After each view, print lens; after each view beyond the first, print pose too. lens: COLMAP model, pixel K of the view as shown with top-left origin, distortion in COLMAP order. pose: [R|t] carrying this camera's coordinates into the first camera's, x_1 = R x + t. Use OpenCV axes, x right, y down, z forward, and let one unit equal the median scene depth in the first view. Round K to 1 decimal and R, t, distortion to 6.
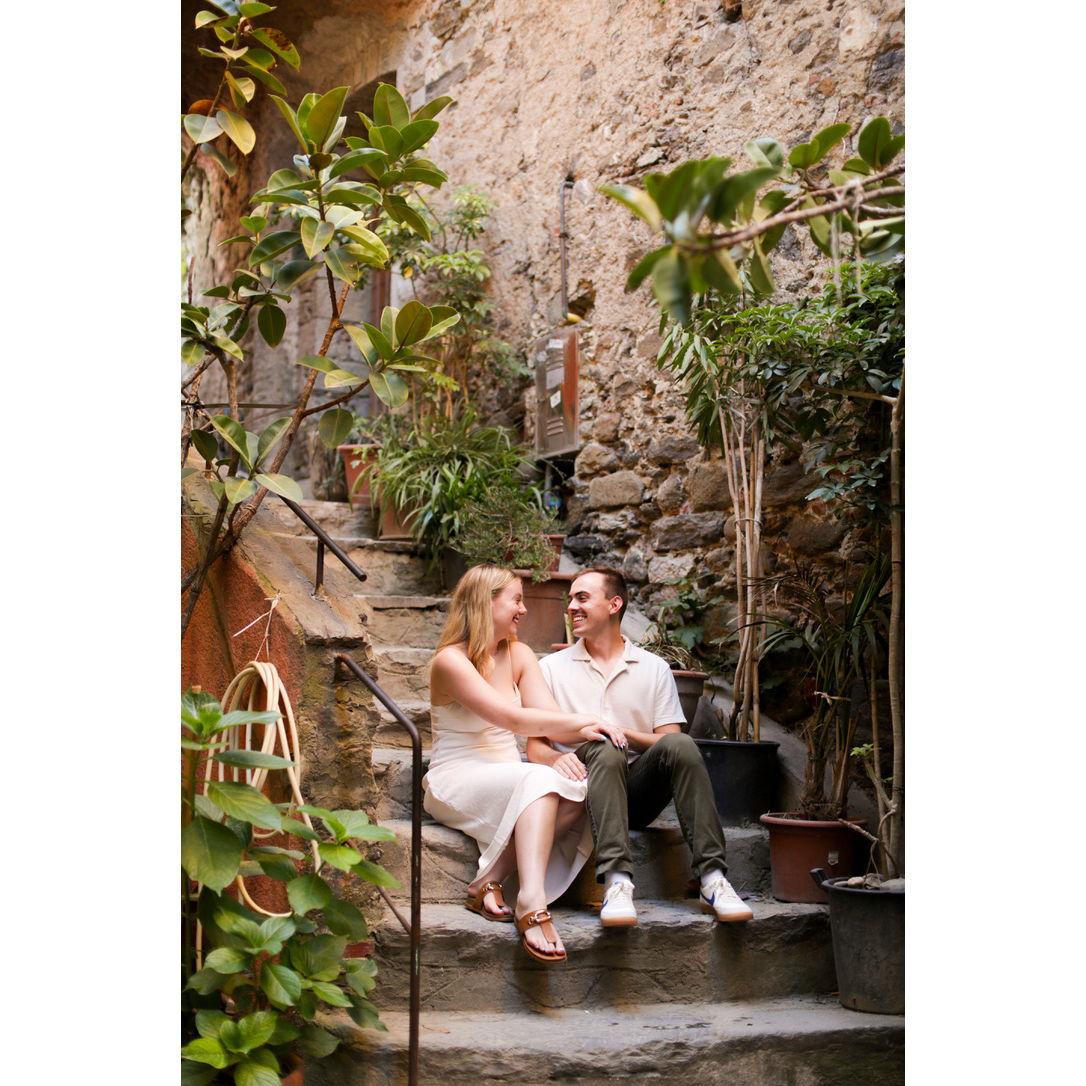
lens RADIAL K [[1580.5, 0, 543.0], [0, 1580.5, 543.0], [0, 0, 1]] dist [-0.198155, 0.459217]
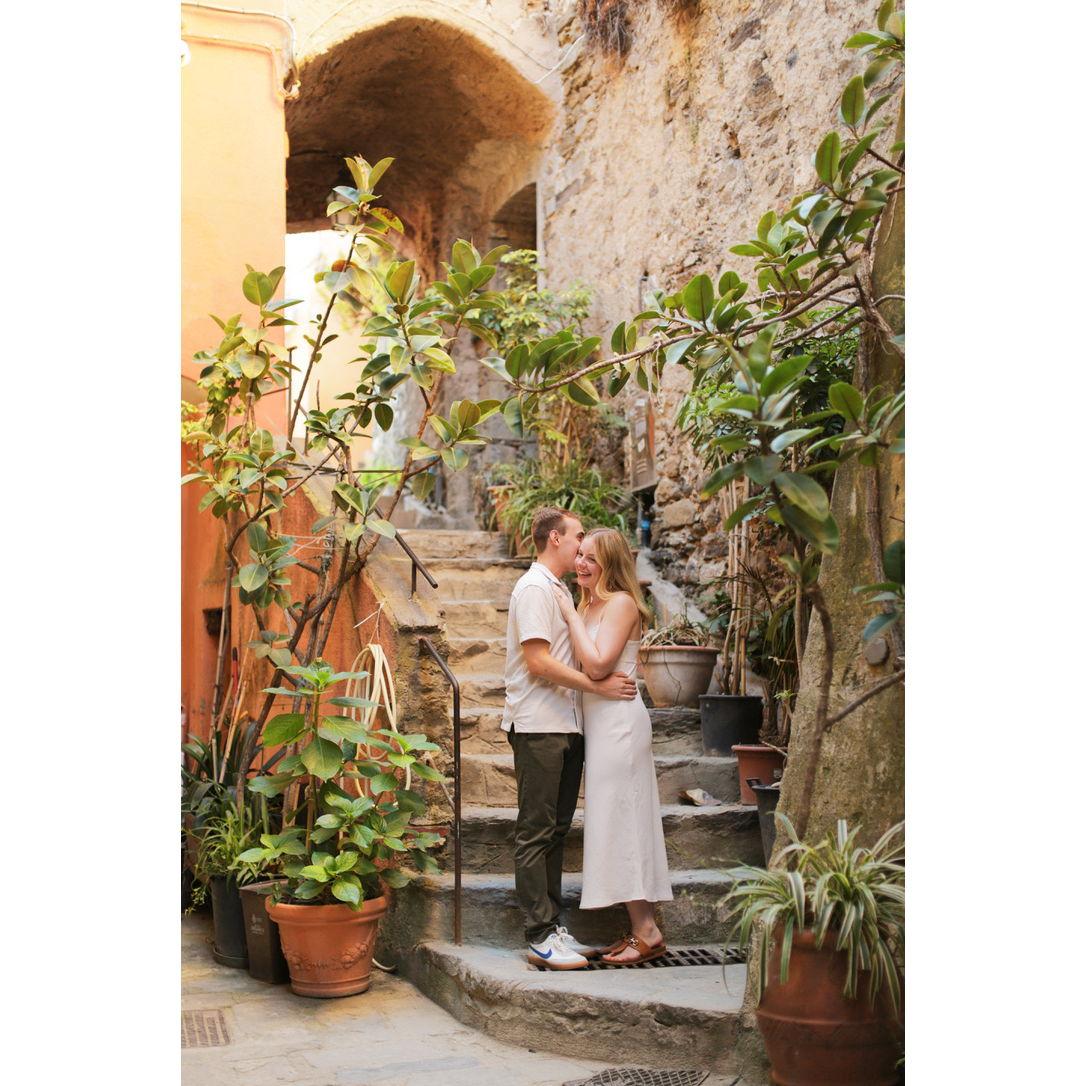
lens RADIAL K [[1580.5, 0, 543.0], [0, 1580.5, 543.0], [0, 0, 1]] dist [-0.198155, 0.459217]
pose [[0.981387, -0.040137, -0.187797, 0.185071], [0.038468, 0.999181, -0.012528, 0.002513], [0.188146, 0.005070, 0.982128, -0.316848]]
